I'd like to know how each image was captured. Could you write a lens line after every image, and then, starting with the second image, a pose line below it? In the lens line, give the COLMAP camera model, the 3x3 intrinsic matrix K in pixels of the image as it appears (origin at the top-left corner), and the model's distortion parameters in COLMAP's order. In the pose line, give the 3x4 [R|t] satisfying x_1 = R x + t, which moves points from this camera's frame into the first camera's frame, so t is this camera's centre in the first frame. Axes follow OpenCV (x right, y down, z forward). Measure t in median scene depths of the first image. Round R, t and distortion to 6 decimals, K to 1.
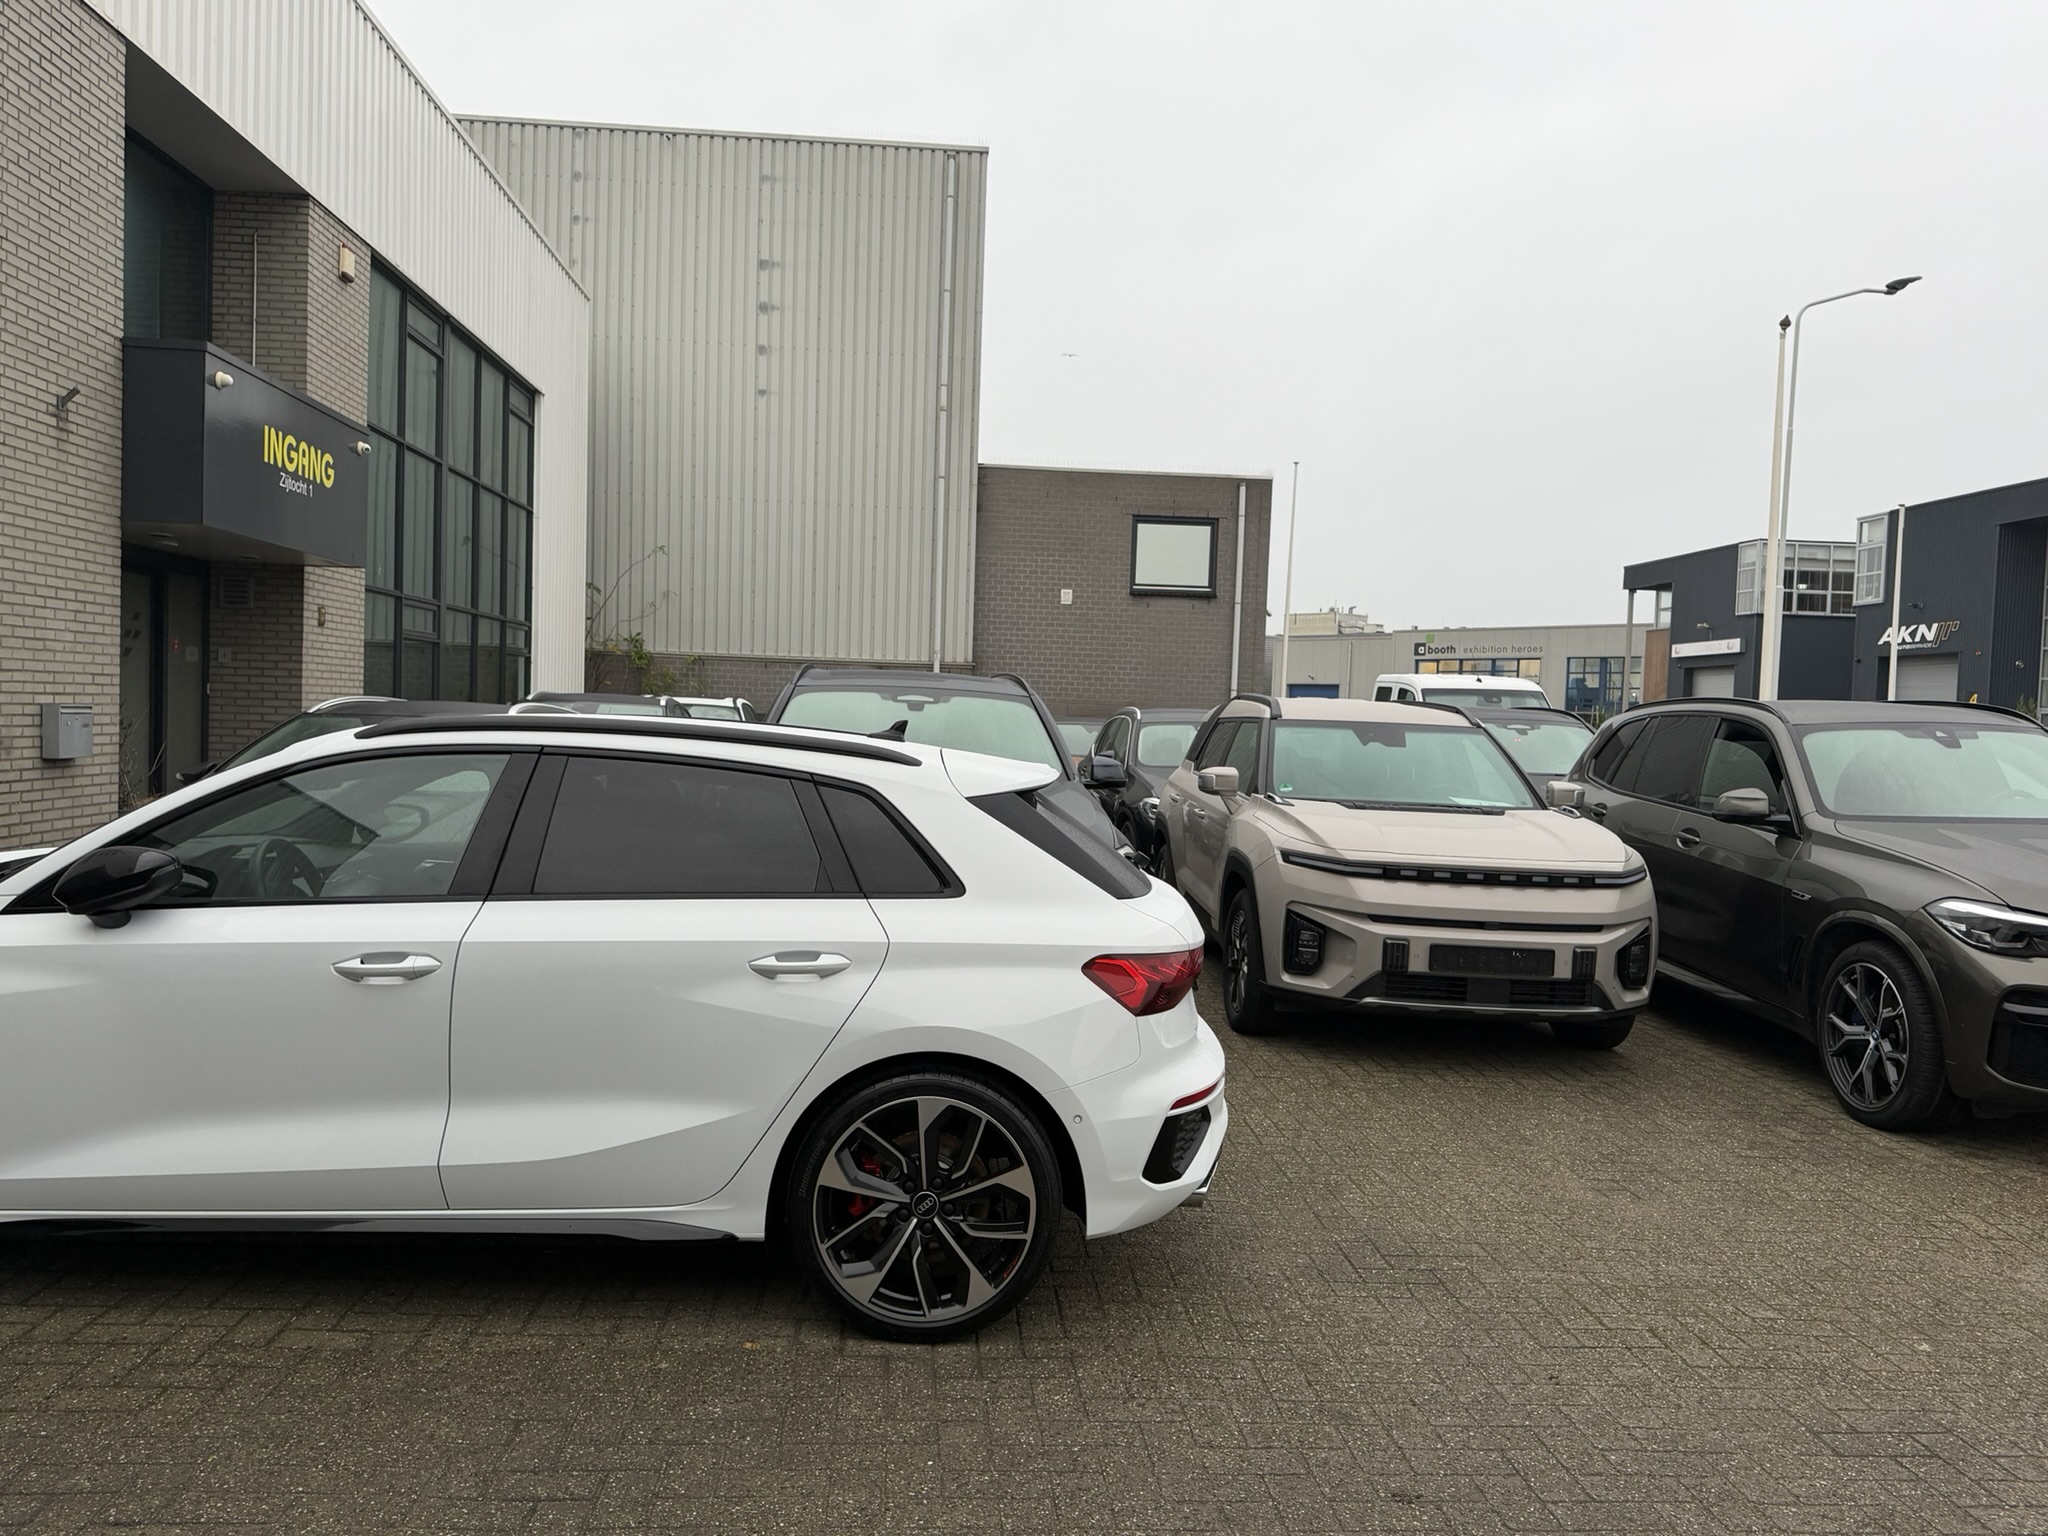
lens RADIAL K [[1543.1, 0, 1033.8], [0, 1543.1, 784.6], [0, 0, 1]] dist [0.091254, -0.112370]
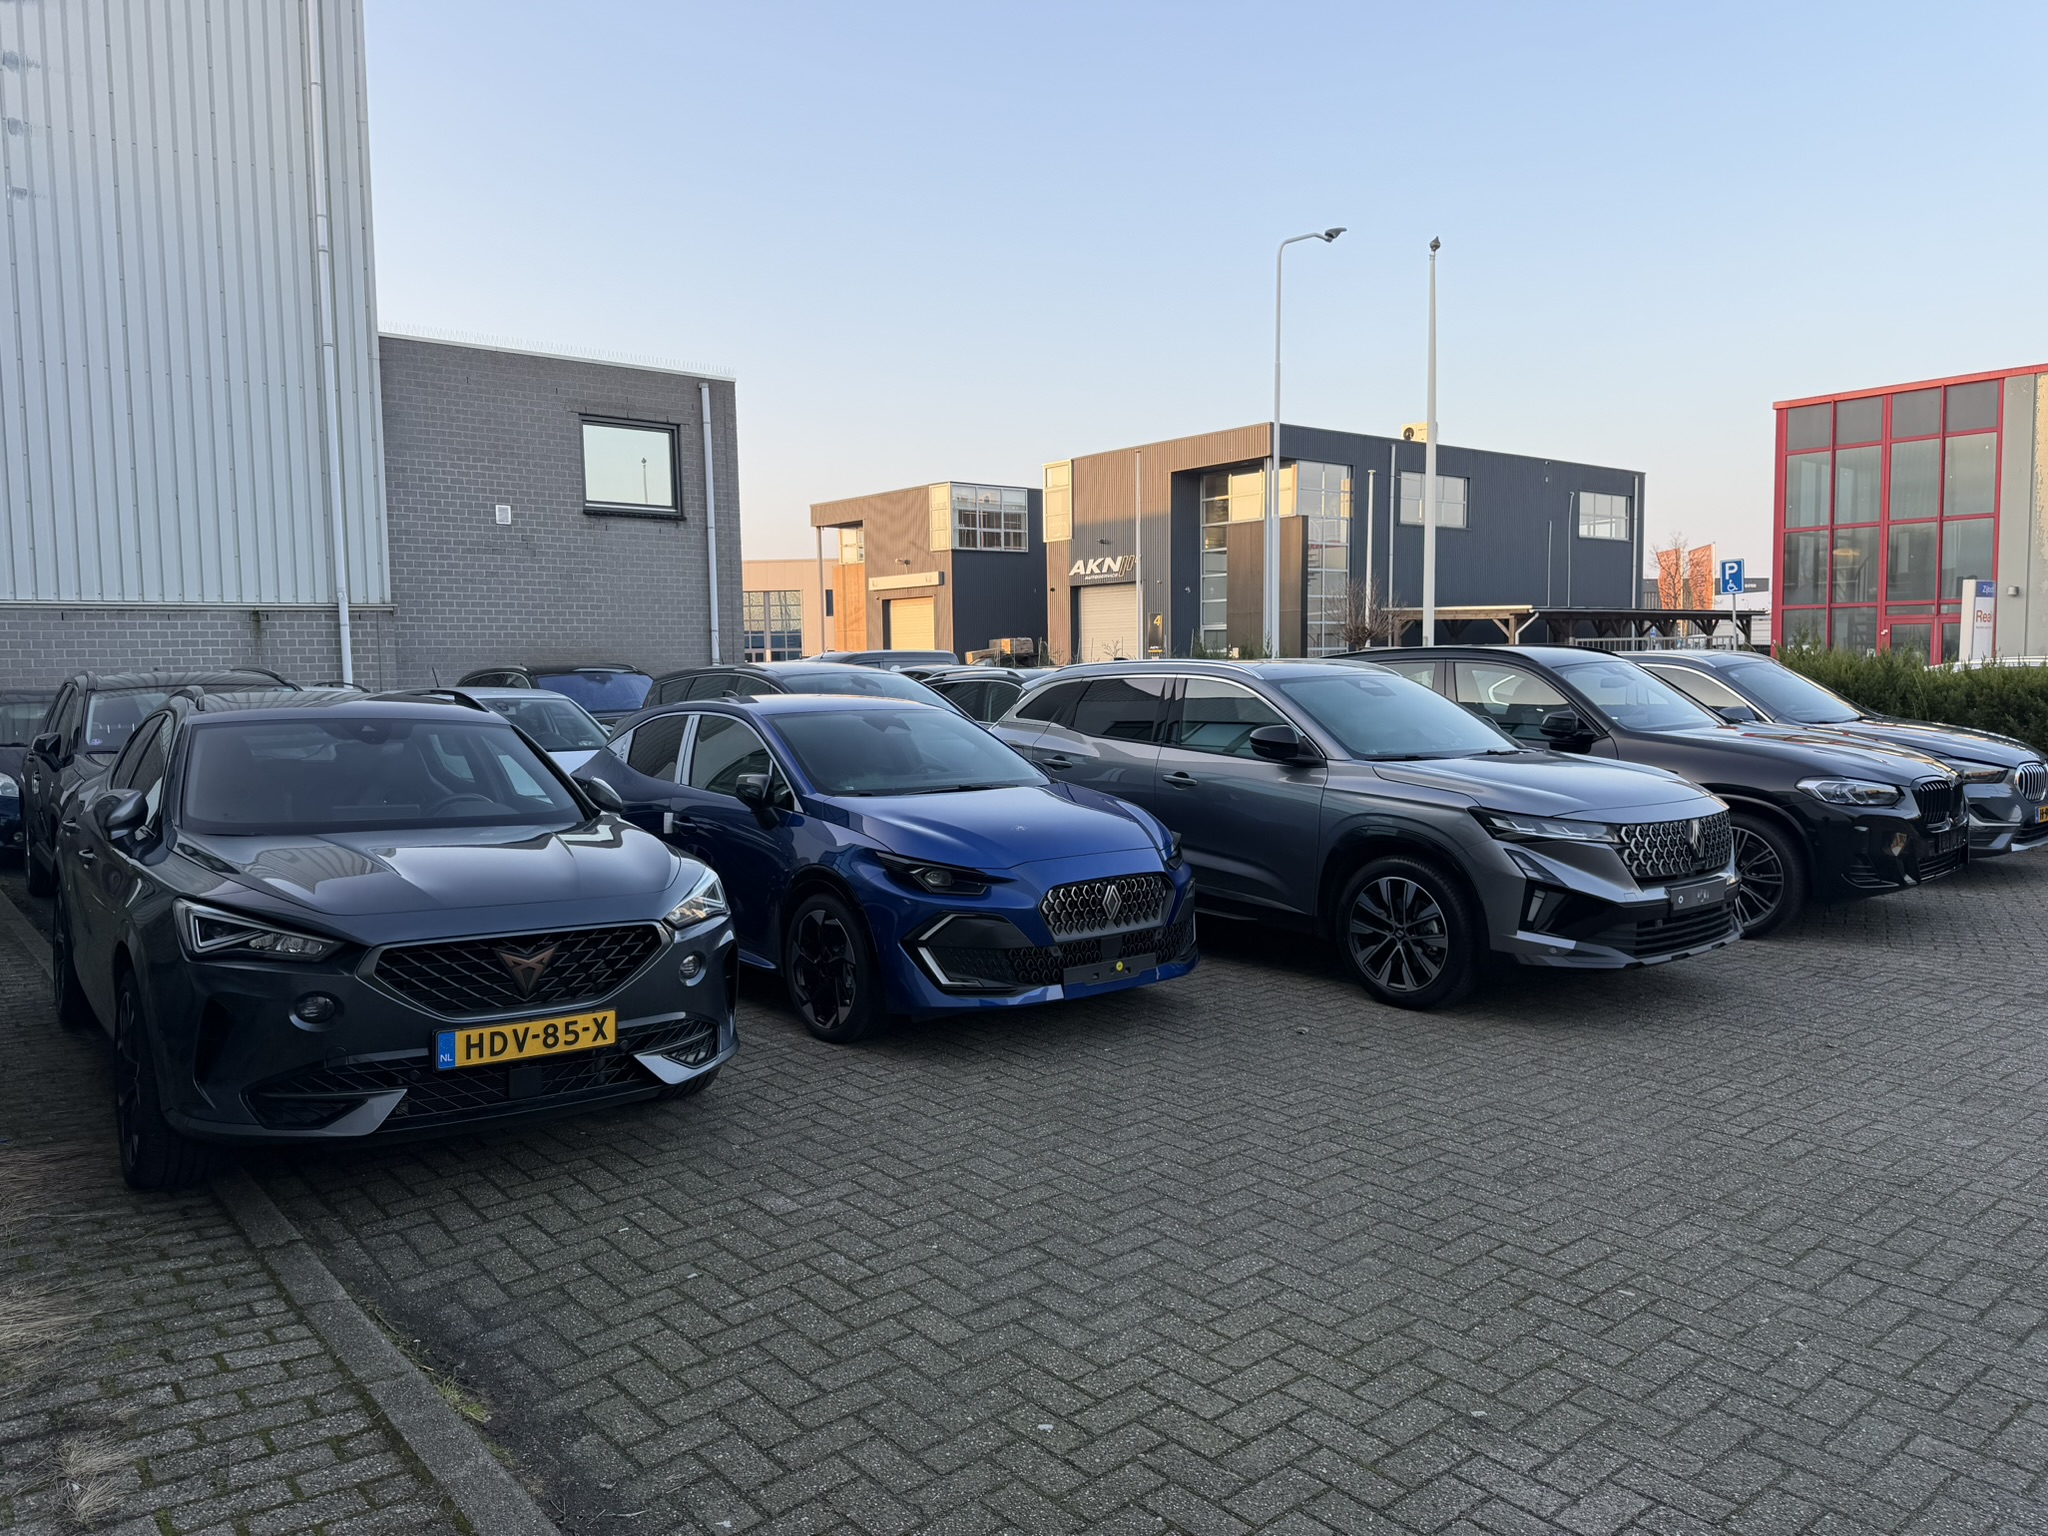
lens RADIAL K [[1450.3, 0, 1021.1], [0, 1450.3, 761.9], [0, 0, 1]] dist [0.071129, -0.077425]
pose [[0.815213, -0.085151, 0.572868, -0.208607], [0.066374, 0.996352, 0.053644, -0.021540], [-0.575346, -0.005708, 0.817890, 0.261843]]
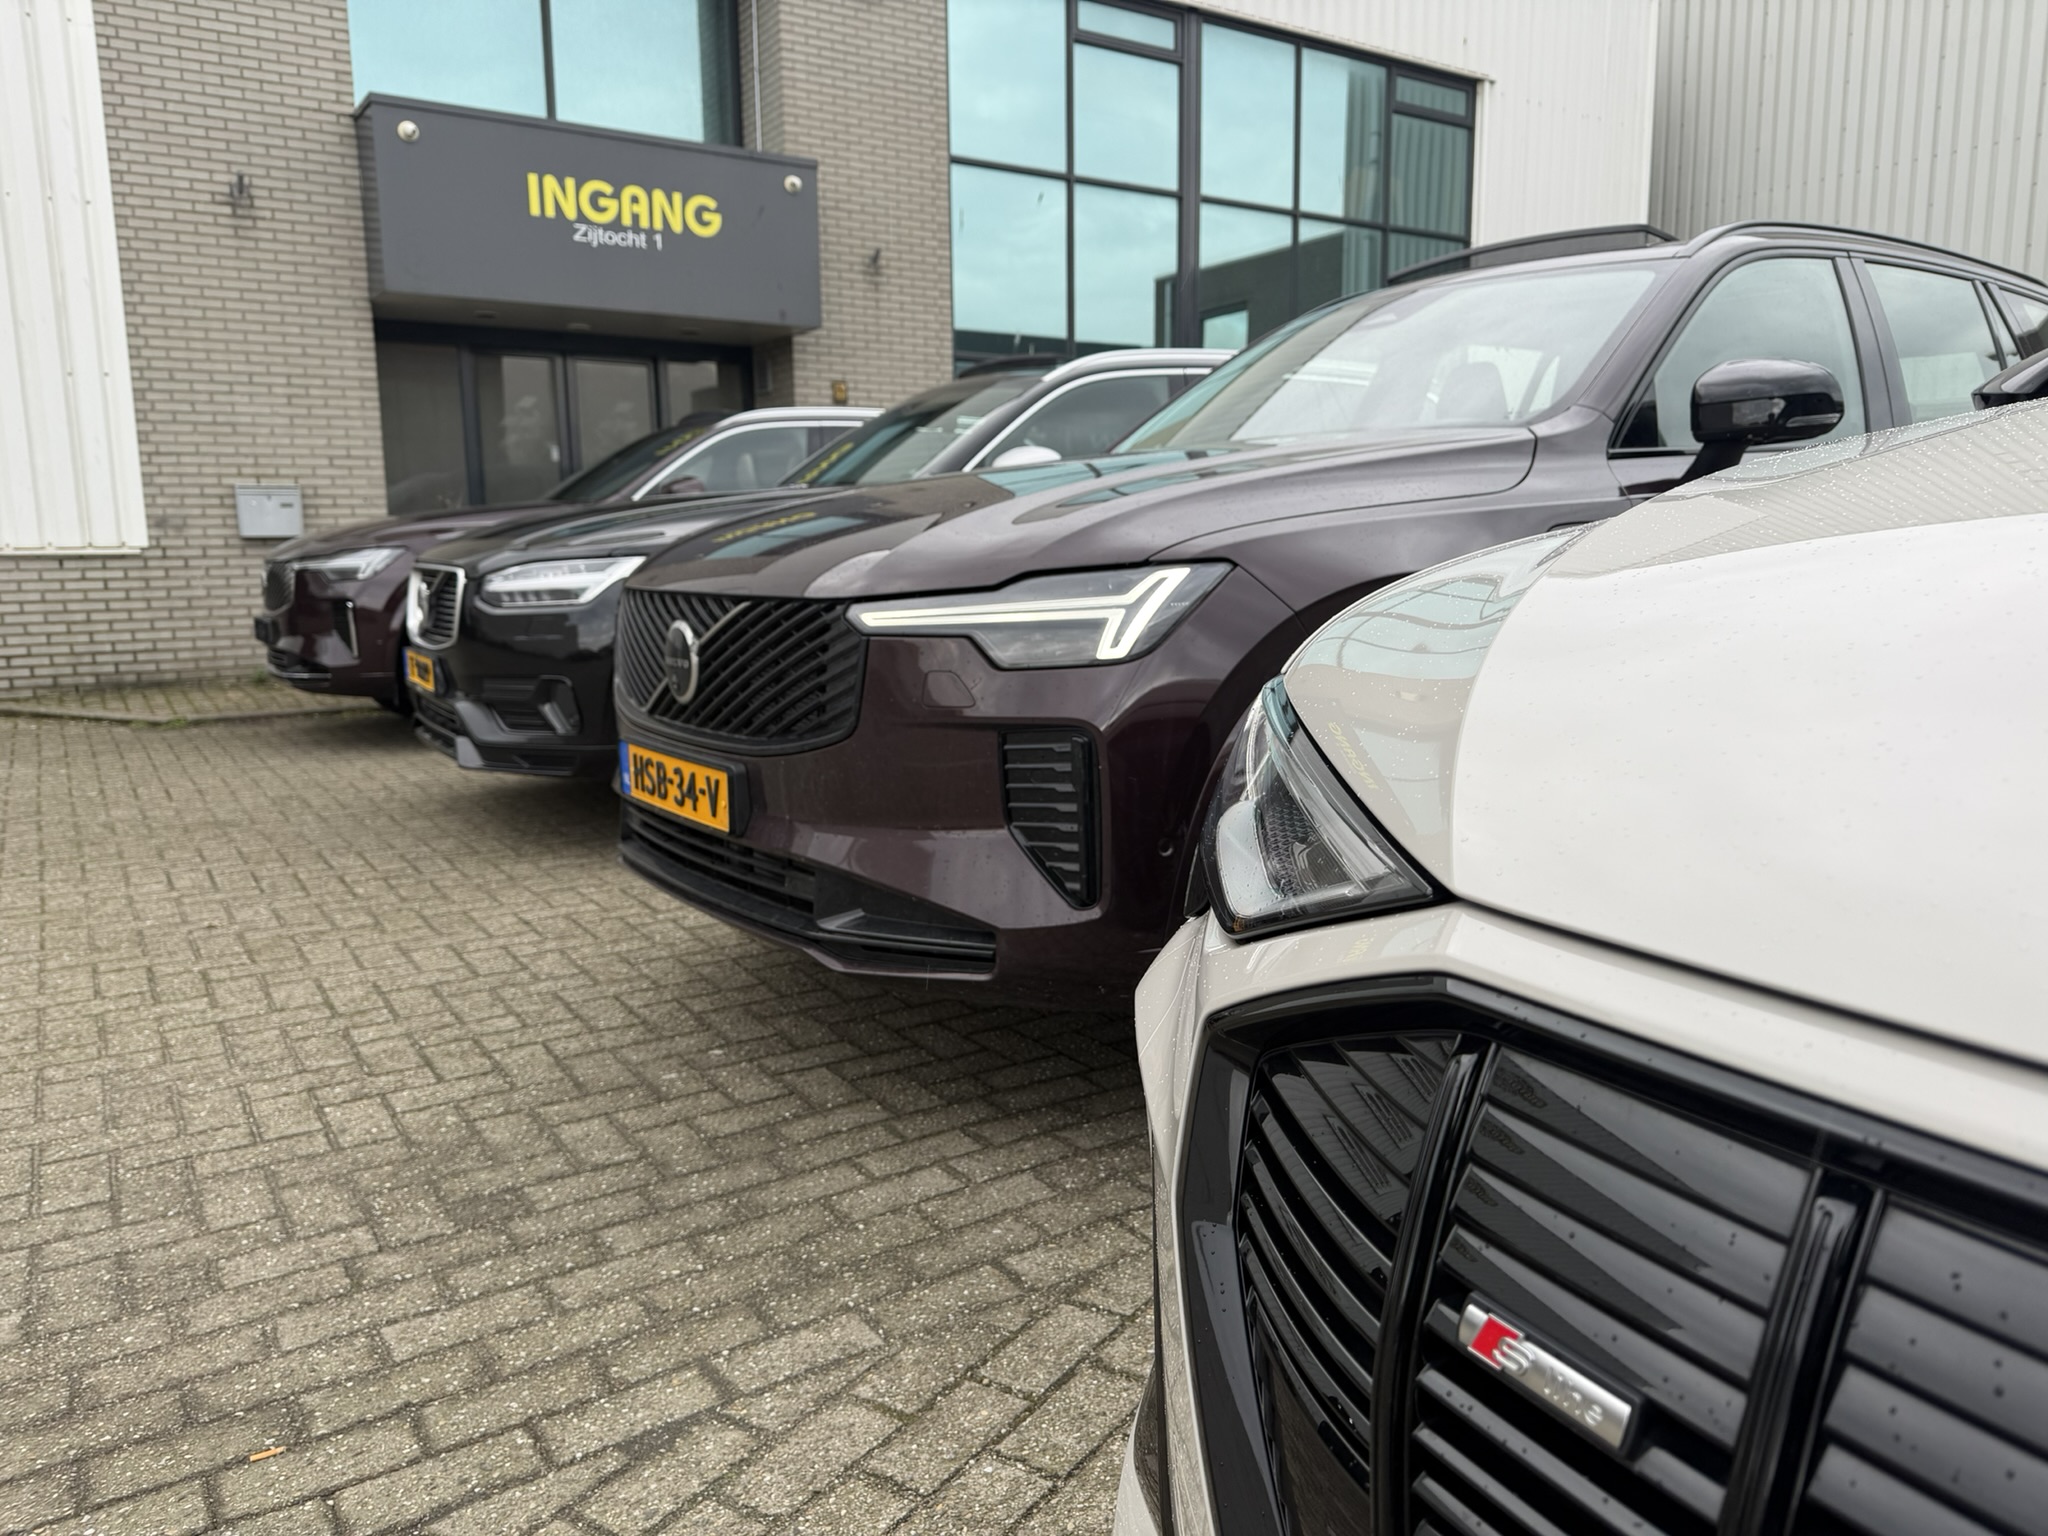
lens RADIAL K [[1450.3, 0, 1014.4], [0, 1450.3, 774.2], [0, 0, 1]] dist [0.071129, -0.077425]
pose [[0.469543, 0.085611, -0.878749, 0.196614], [-0.004420, 0.995503, 0.094624, 0.018177], [0.882898, -0.040546, 0.467810, 0.375531]]
